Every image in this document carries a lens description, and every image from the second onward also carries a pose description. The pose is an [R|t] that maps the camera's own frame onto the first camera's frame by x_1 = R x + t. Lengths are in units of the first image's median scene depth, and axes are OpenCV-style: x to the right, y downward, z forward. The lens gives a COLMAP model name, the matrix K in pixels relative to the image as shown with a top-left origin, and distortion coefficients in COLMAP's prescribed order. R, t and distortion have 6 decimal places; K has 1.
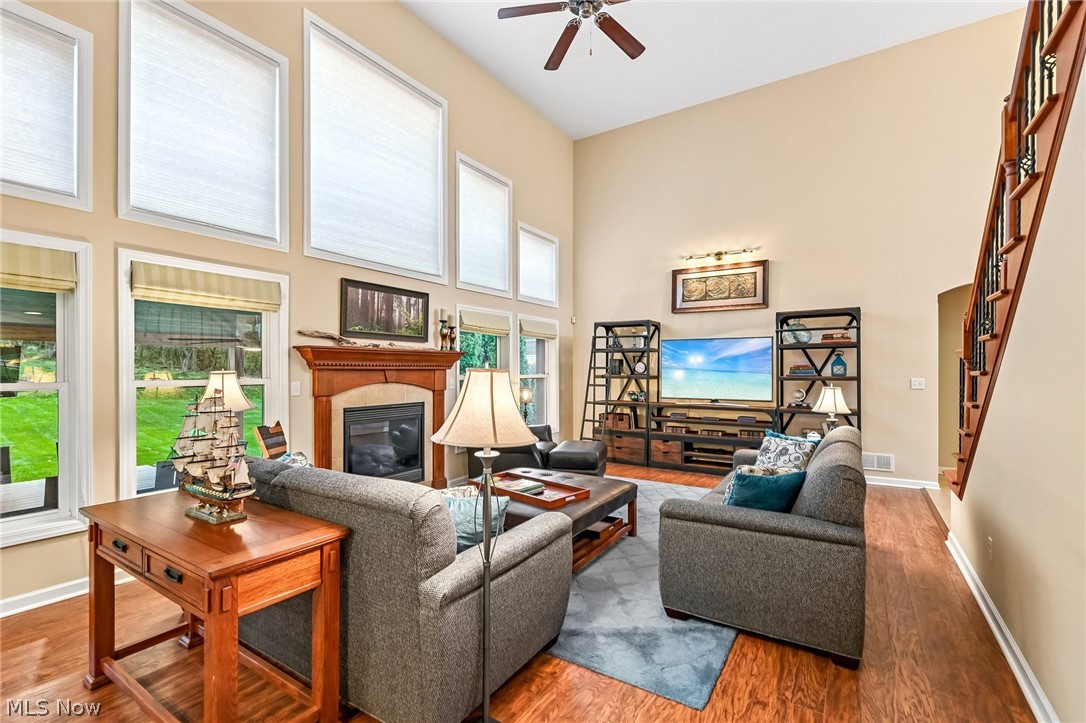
lens RADIAL K [[486.8, 0, 538.2], [0, 486.8, 370.0], [0, 0, 1]] dist [-0.000184, -0.002175]
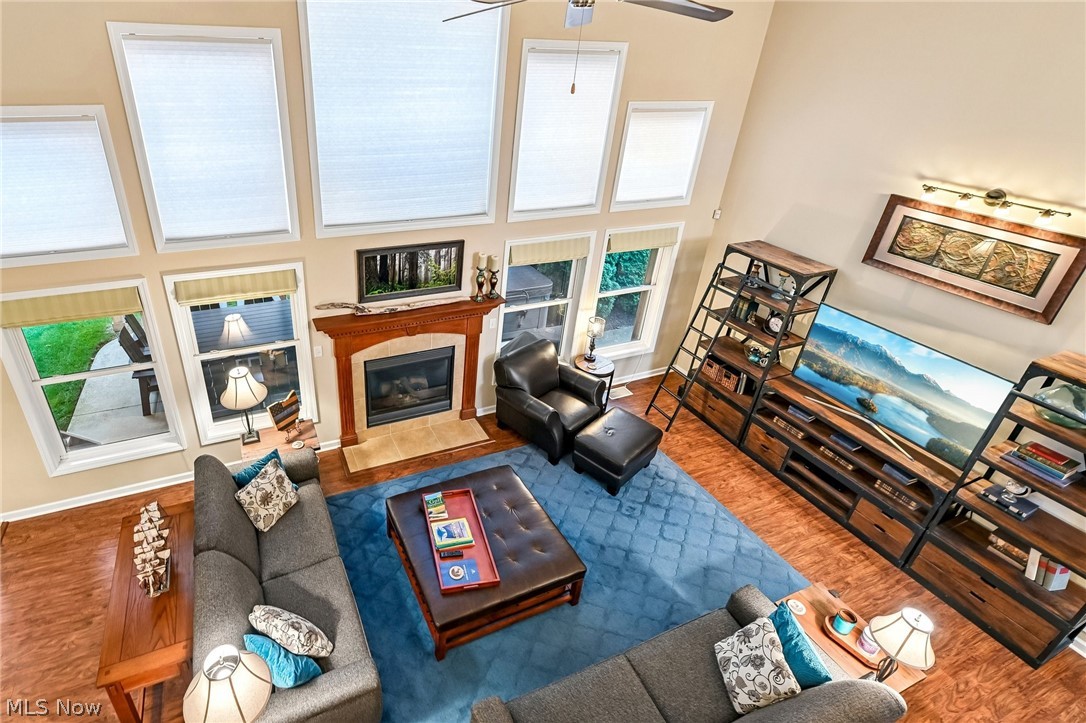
lens RADIAL K [[528.6, 0, 435.1], [0, 528.6, 312.9], [0, 0, 1]] dist [-0.001690, -0.000815]
pose [[0.813173, 0.280717, -0.509850, 0.258296], [-0.023223, 0.890950, 0.453507, -0.473987], [0.581558, -0.356940, 0.731016, 0.219684]]
